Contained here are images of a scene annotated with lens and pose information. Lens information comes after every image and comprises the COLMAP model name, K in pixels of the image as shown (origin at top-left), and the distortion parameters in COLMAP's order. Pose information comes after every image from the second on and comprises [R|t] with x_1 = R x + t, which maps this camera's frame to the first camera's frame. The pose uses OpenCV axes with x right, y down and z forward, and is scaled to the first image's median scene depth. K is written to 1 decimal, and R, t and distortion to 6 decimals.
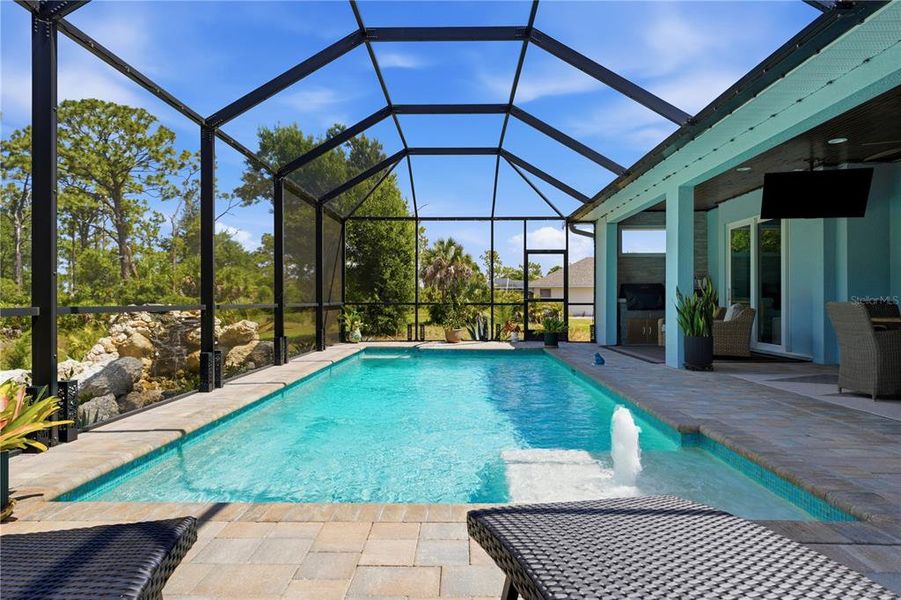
lens RADIAL K [[546.4, 0, 446.9], [0, 546.4, 299.3], [0, 0, 1]] dist [0.012810, 0.001847]
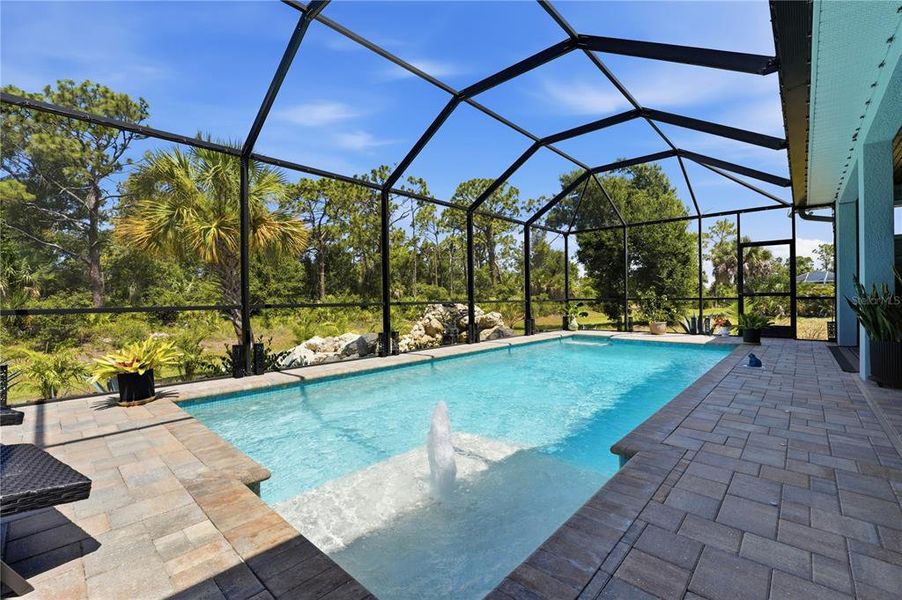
lens RADIAL K [[390.4, 0, 451.3], [0, 390.4, 296.6], [0, 0, 1]] dist [-0.015746, 0.001496]
pose [[0.750099, -0.013457, -0.661189, 0.216632], [0.013867, 0.999893, -0.004619, 0.001125], [0.661180, -0.005704, 0.750205, 0.135318]]
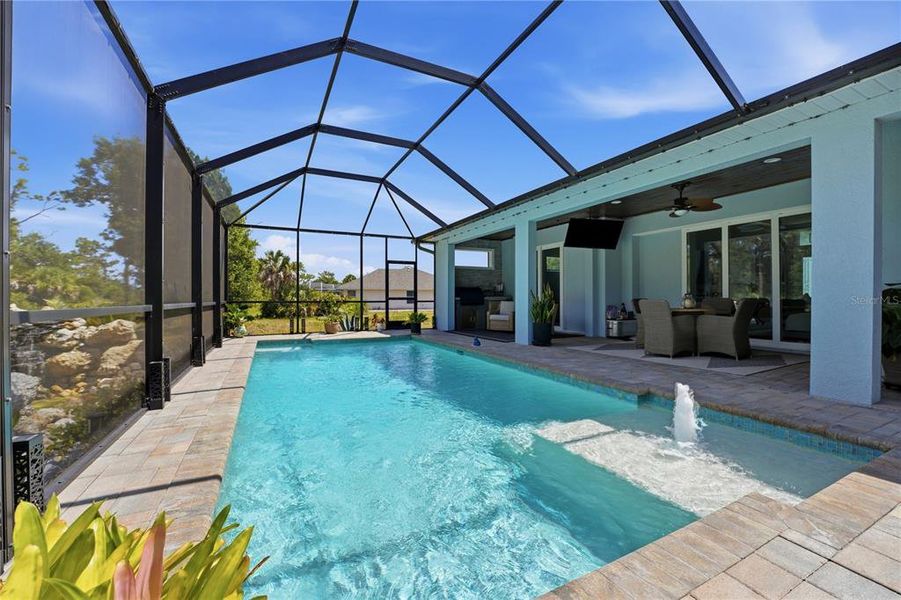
lens RADIAL K [[375.6, 0, 446.6], [0, 375.6, 297.6], [0, 0, 1]] dist [-0.019434, -0.000183]
pose [[0.887071, -0.001166, 0.461631, -0.146716], [0.001579, 0.999999, -0.000507, -0.000333], [-0.461630, 0.001179, 0.887072, 0.135226]]
